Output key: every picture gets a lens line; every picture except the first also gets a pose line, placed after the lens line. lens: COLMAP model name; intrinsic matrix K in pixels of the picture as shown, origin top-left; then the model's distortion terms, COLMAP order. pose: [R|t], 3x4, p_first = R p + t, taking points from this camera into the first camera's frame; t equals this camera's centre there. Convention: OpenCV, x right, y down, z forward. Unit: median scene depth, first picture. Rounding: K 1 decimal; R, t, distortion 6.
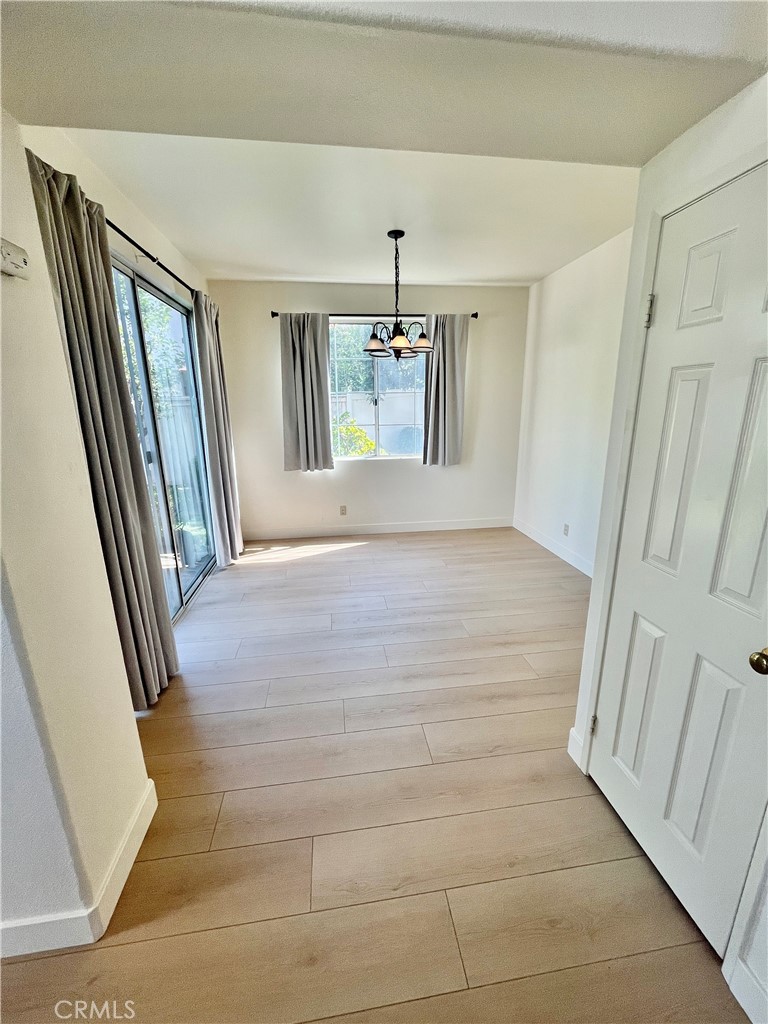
lens RADIAL K [[412.0, 0, 386.1], [0, 412.0, 514.1], [0, 0, 1]] dist [-0.008194, 0.000983]
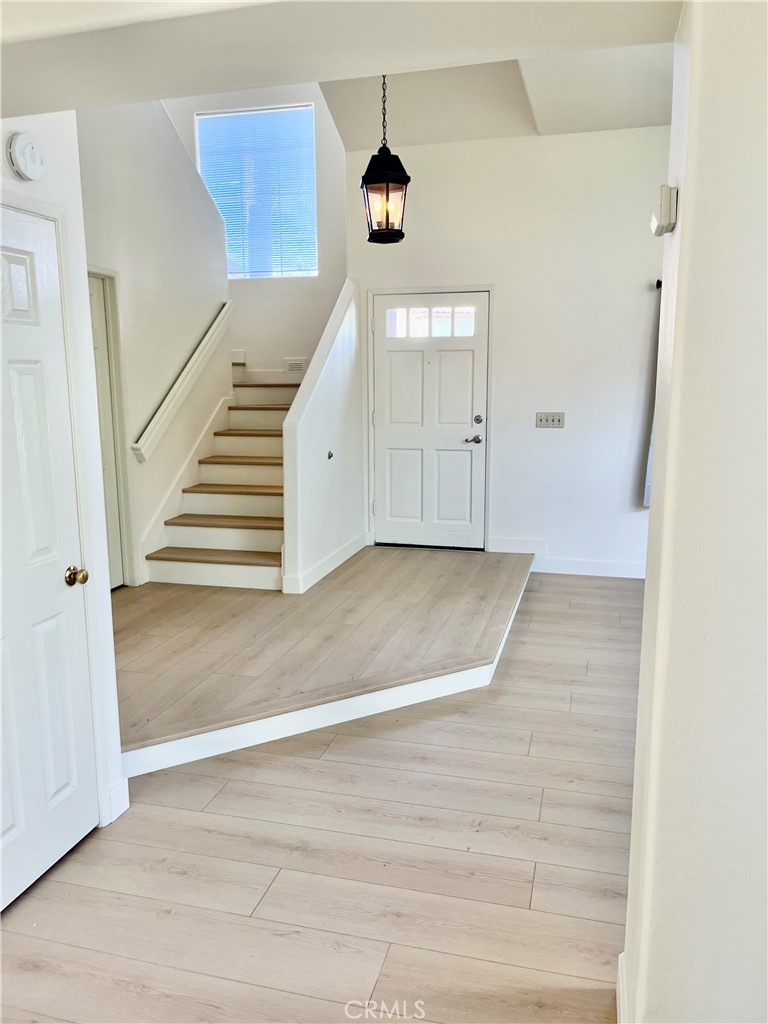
lens RADIAL K [[775.1, 0, 386.9], [0, 775.1, 517.1], [0, 0, 1]] dist [0.041793, -0.053108]
pose [[-0.919813, -0.056492, 0.388269, -0.238621], [0.114070, 0.908332, 0.402393, -0.171974], [-0.375409, 0.414416, -0.829052, 0.613950]]
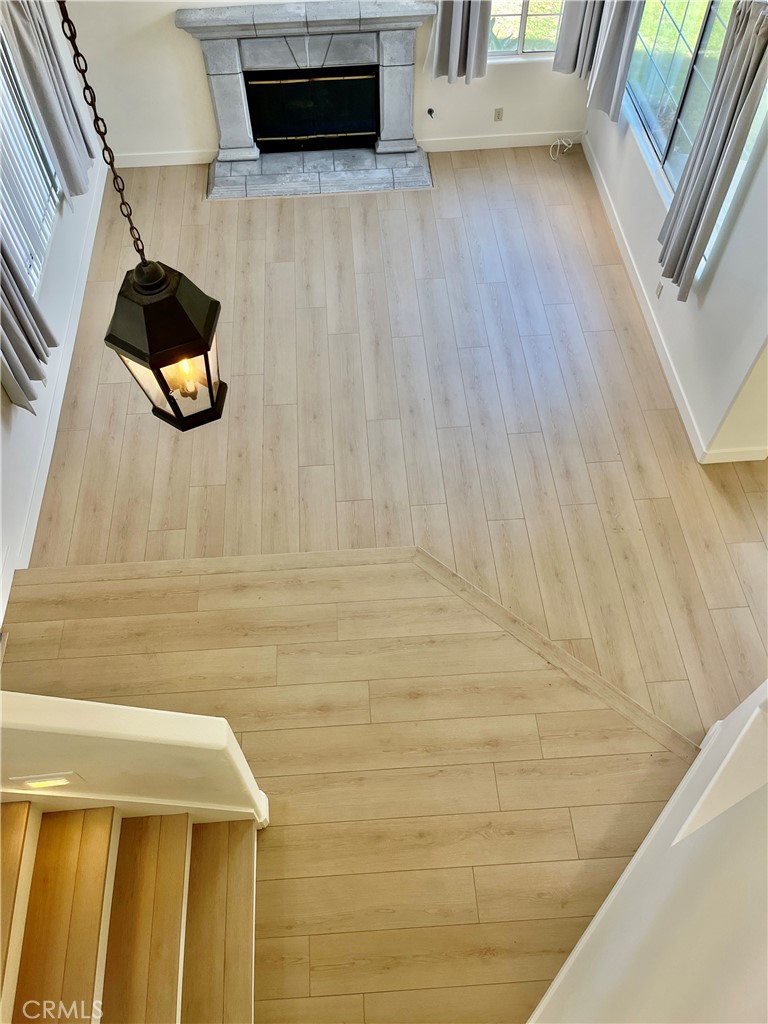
lens RADIAL K [[775.1, 0, 370.3], [0, 775.1, 519.2], [0, 0, 1]] dist [0.041793, -0.053108]
pose [[-0.074952, 0.841398, -0.535193, 0.557571], [-0.234545, 0.506771, 0.829561, -0.541252], [0.969211, 0.187704, 0.159362, -0.384931]]
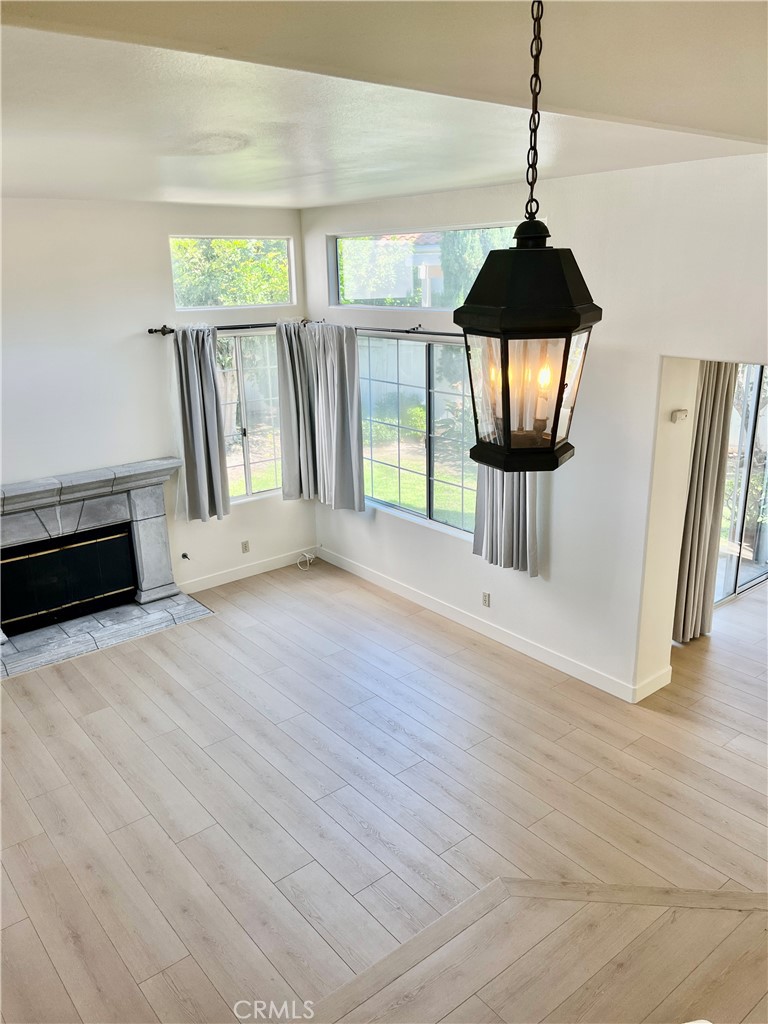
lens RADIAL K [[775.1, 0, 384.4], [0, 775.1, 509.6], [0, 0, 1]] dist [0.041793, -0.053108]
pose [[0.517652, 0.254572, -0.816841, 0.512870], [-0.205842, 0.963723, 0.169902, -0.120060], [0.830461, 0.080190, 0.551275, -0.728033]]
